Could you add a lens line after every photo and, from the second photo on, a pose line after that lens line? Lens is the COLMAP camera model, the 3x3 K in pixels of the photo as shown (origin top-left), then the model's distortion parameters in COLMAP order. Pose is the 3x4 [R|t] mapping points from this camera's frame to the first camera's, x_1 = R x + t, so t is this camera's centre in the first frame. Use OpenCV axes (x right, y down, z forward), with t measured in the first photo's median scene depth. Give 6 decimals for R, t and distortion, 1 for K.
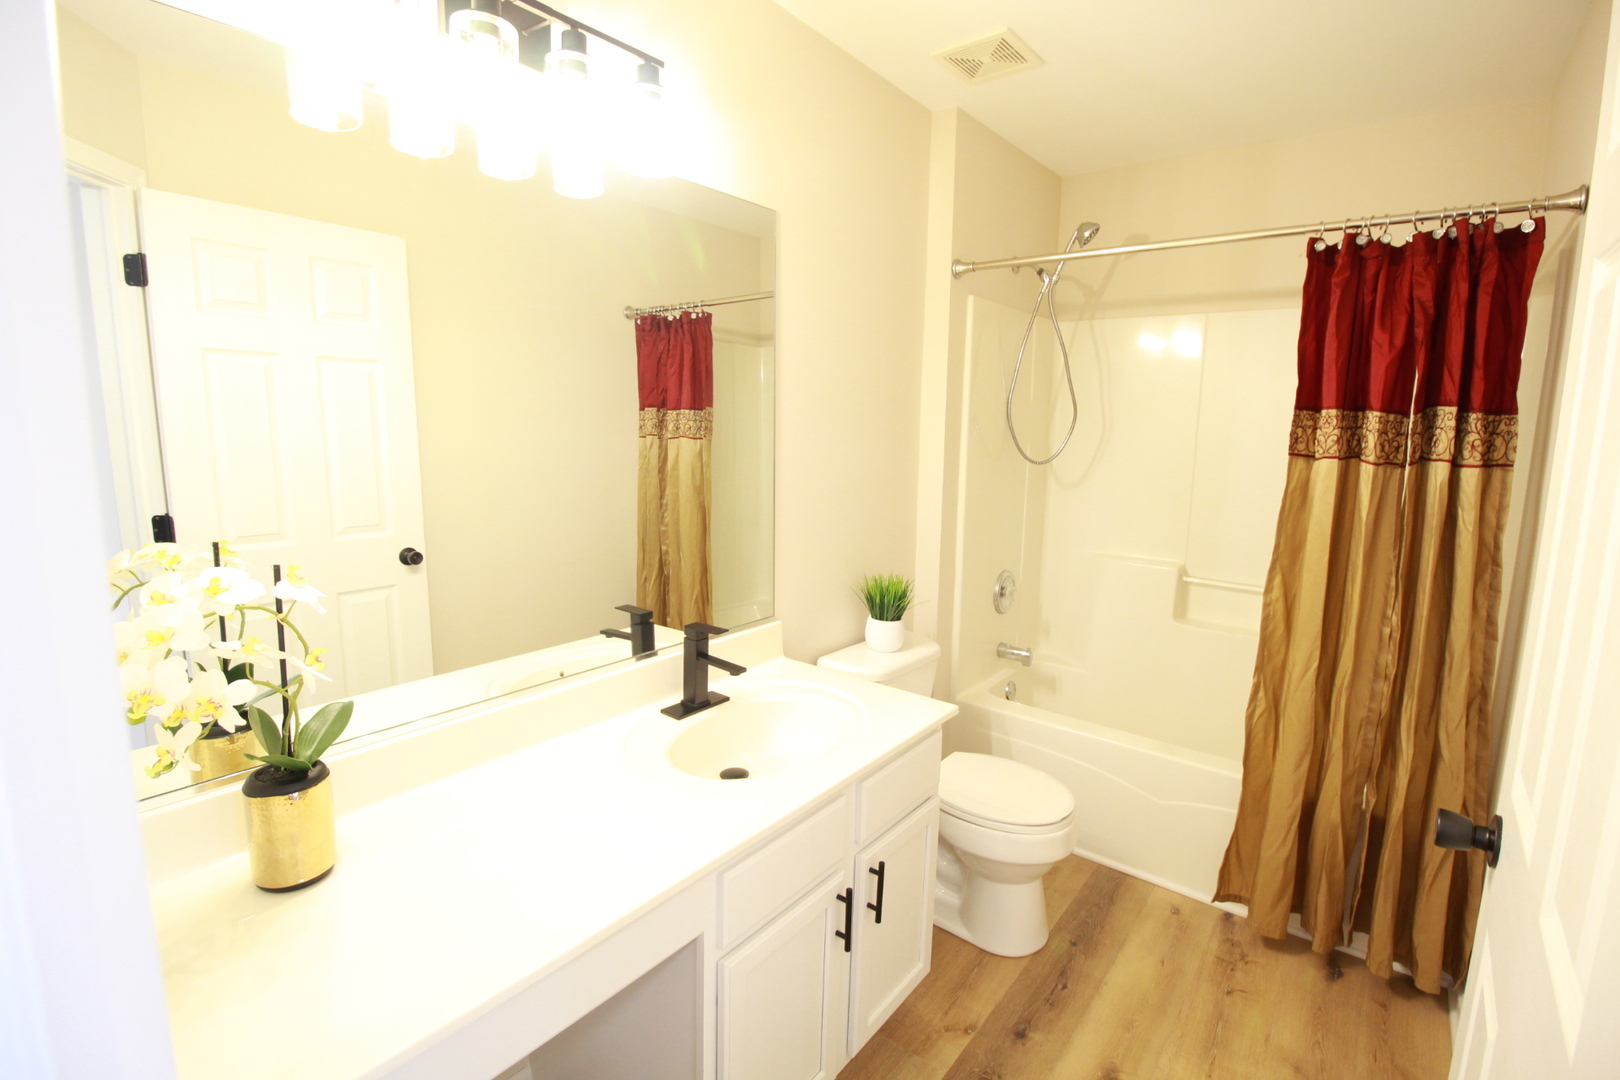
lens RADIAL K [[766.1, 0, 810.0], [0, 766.1, 540.0], [0, 0, 1]] dist [0.000669, 0.000028]
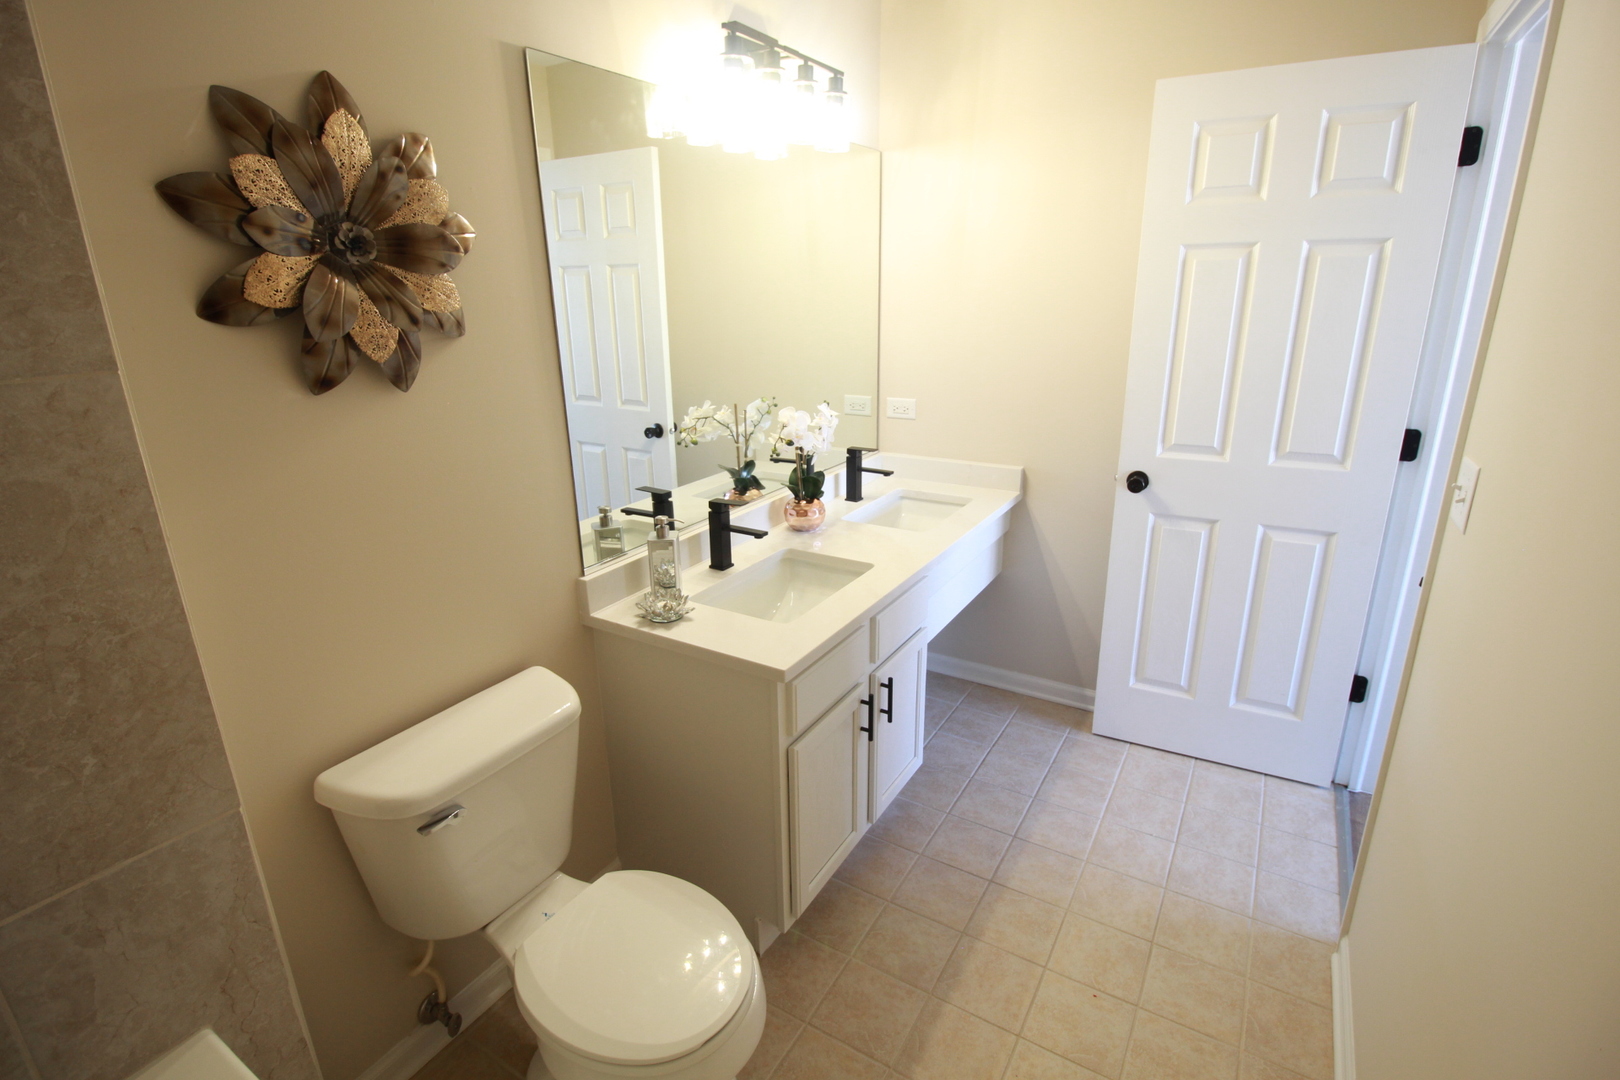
lens RADIAL K [[766.1, 0, 810.0], [0, 766.1, 540.0], [0, 0, 1]] dist [0.000669, 0.000028]
pose [[0.994964, -0.036917, 0.093183, -0.156247], [0.024141, 0.990595, 0.134678, 0.025235], [-0.097279, -0.131750, 0.986498, -0.211394]]
